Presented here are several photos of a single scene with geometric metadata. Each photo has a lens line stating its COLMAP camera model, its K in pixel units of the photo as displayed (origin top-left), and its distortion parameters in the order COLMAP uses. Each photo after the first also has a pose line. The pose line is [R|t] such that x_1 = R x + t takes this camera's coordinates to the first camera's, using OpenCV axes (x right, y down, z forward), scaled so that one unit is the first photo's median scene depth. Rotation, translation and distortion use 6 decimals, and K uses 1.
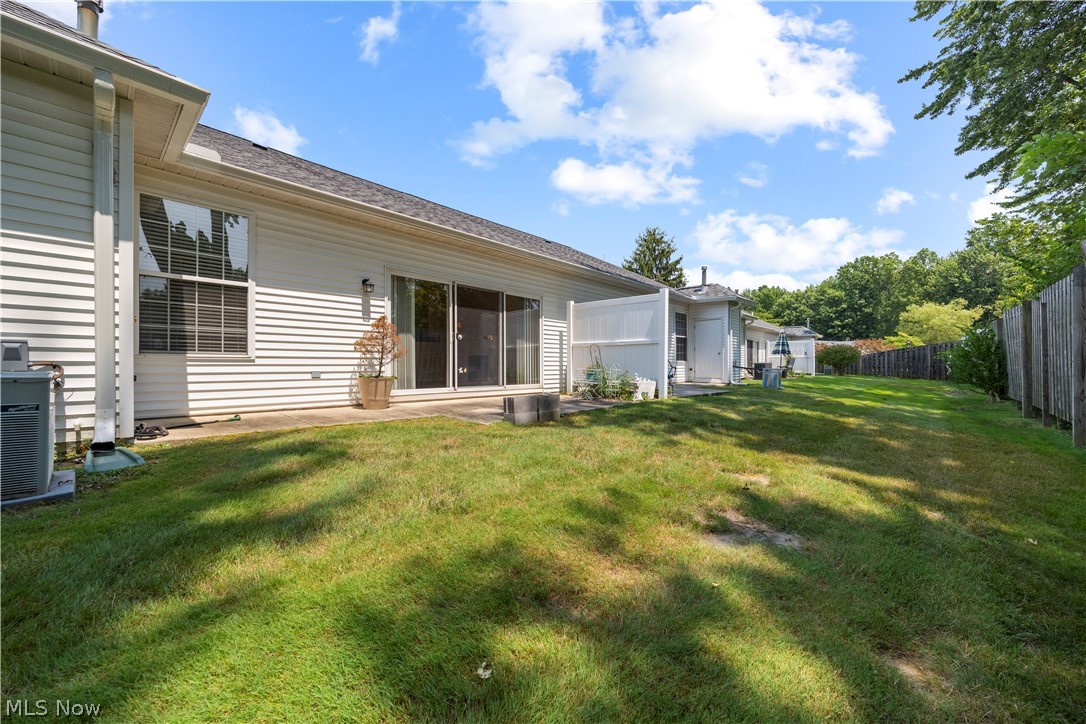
lens RADIAL K [[427.4, 0, 549.0], [0, 427.4, 363.6], [0, 0, 1]] dist [0.000169, -0.000319]
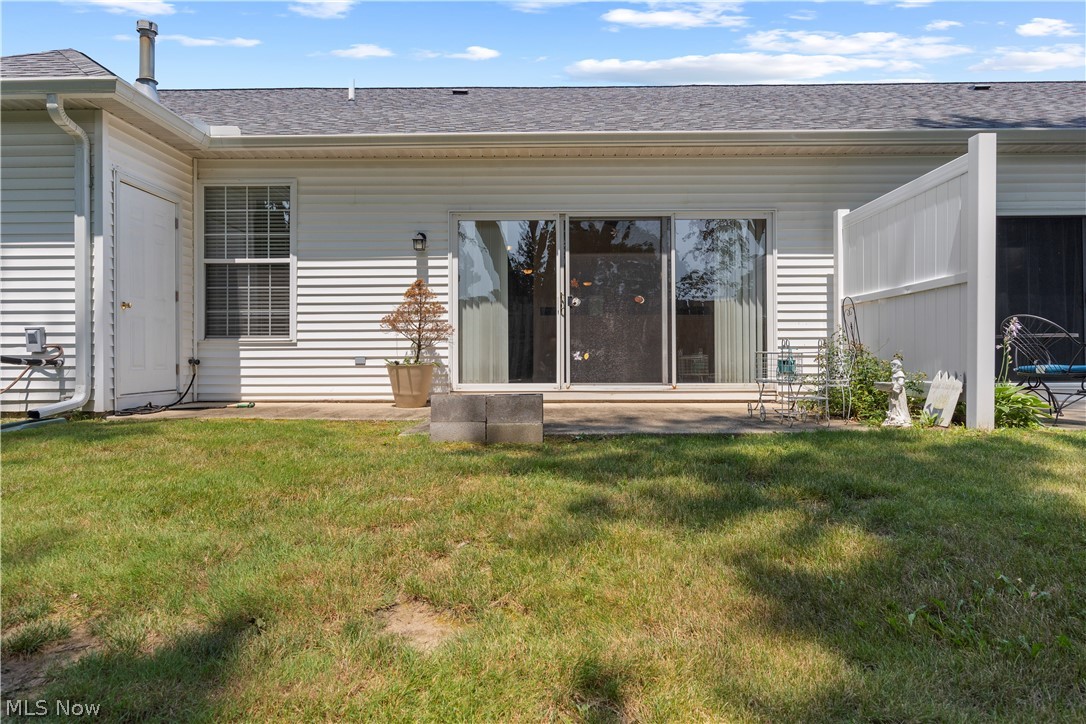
lens RADIAL K [[654.5, 0, 543.0], [0, 654.5, 362.0], [0, 0, 1]] dist [-0.005021, -0.002268]
pose [[0.648432, -0.003252, -0.761266, 0.690146], [0.007728, 0.999967, 0.002310, 0.031267], [0.761234, -0.007381, 0.648436, 0.503797]]
